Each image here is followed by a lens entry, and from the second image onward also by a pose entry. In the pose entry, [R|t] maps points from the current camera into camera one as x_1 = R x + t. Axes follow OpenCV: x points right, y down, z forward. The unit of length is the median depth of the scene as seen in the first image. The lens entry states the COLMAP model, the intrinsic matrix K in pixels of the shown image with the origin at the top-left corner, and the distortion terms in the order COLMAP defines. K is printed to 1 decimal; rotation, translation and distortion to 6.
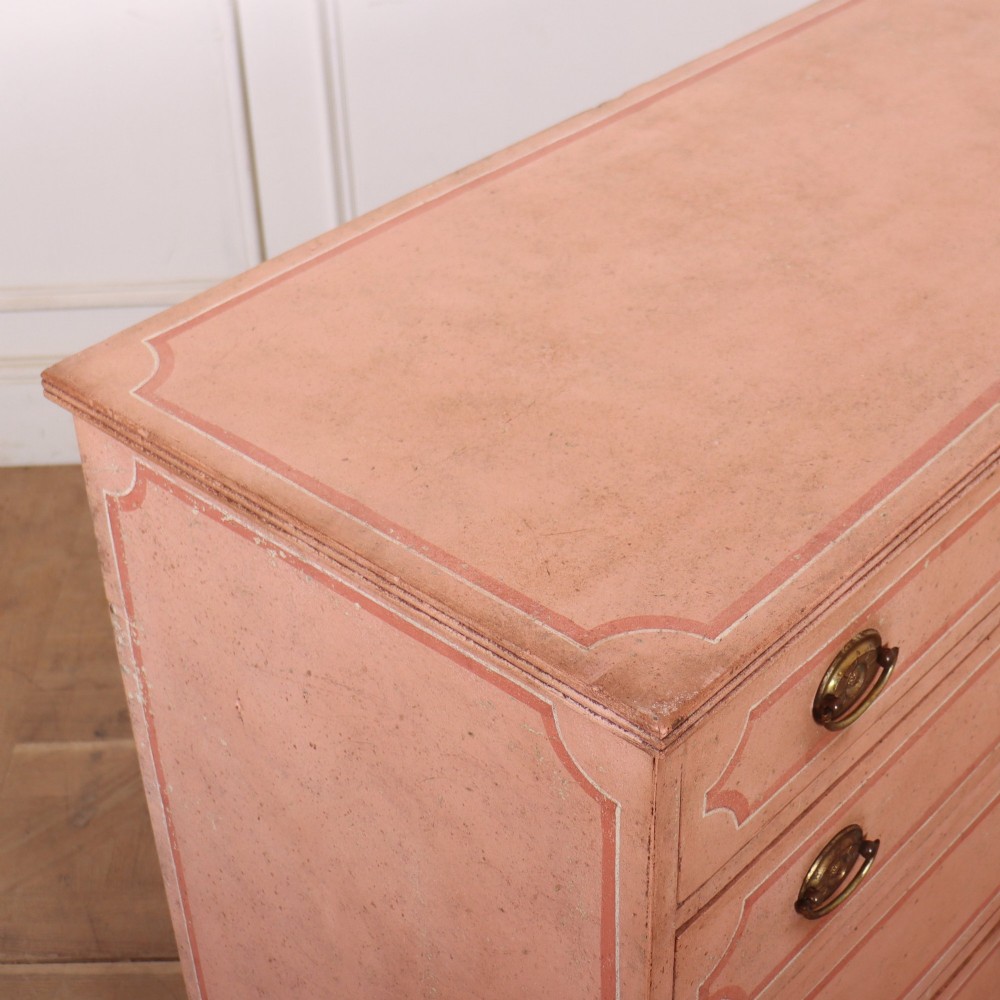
lens RADIAL K [[1748.8, 0, 560.9], [0, 1748.8, 372.6], [0, 0, 1]] dist [-0.181273, 0.000000]
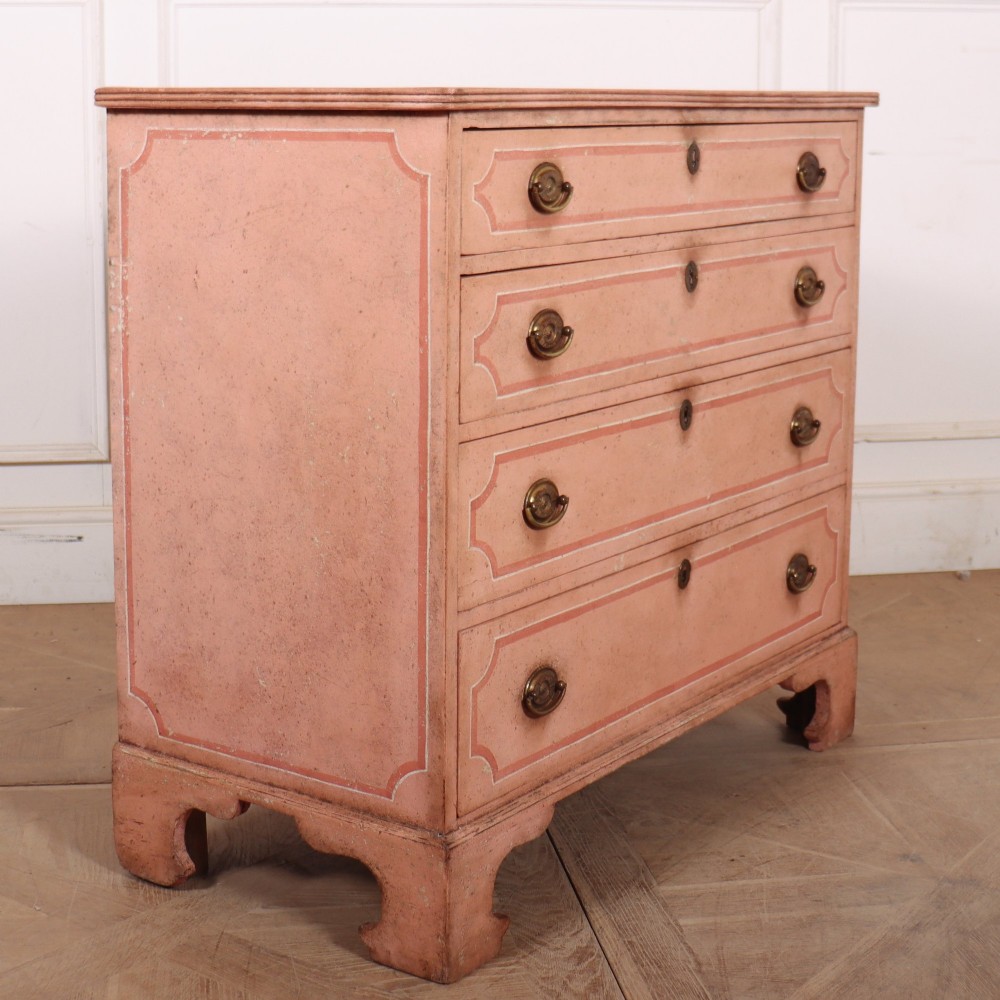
lens RADIAL K [[1748.8, 0, 525.3], [0, 1748.8, 384.0], [0, 0, 1]] dist [-0.181273, 0.000000]
pose [[0.990738, 0.004775, 0.135706, -0.113381], [0.045955, 0.928619, -0.368179, 1.087098], [-0.127777, 0.371005, 0.919798, -0.662777]]
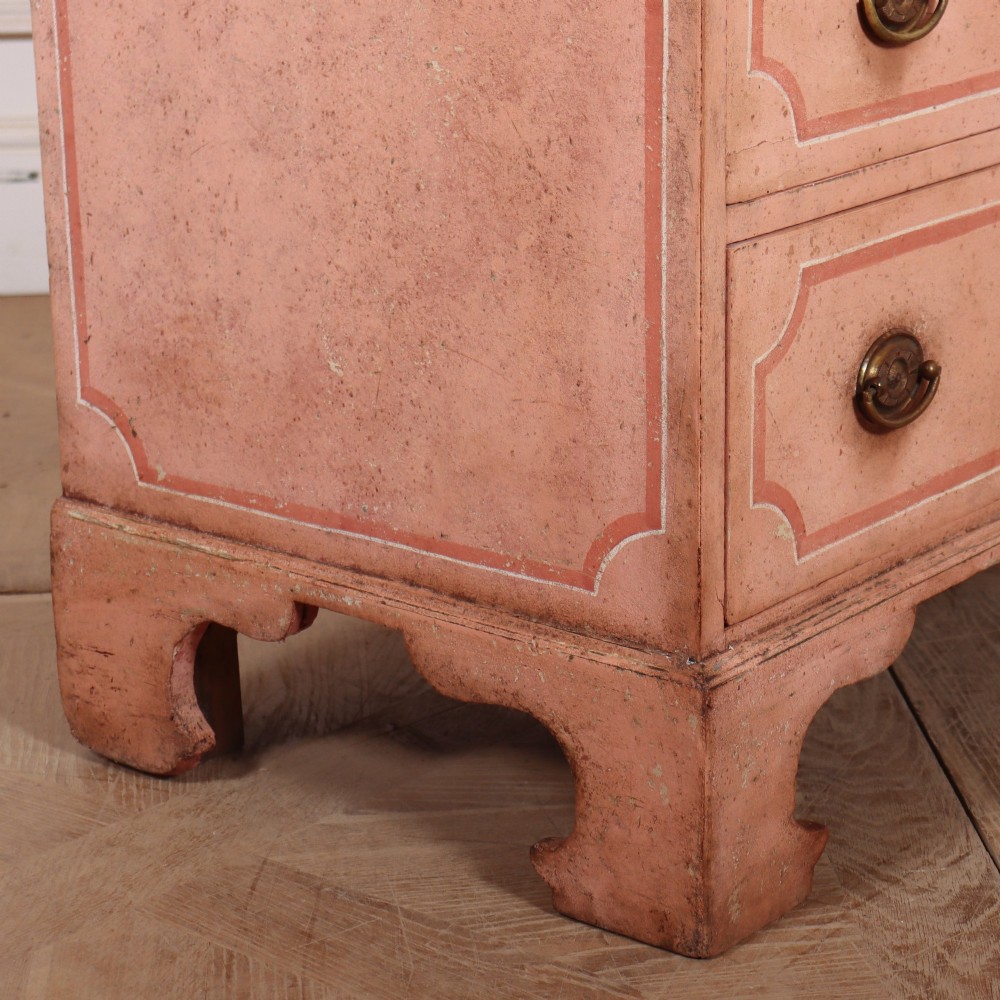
lens RADIAL K [[2786.6, 0, 658.6], [0, 2786.6, 463.1], [0, 0, 1]] dist [-0.053930, 0.000000]
pose [[0.996476, -0.017165, 0.082105, -0.087552], [0.034775, 0.975293, -0.218162, 1.071071], [-0.076331, 0.220248, 0.972453, -0.227379]]
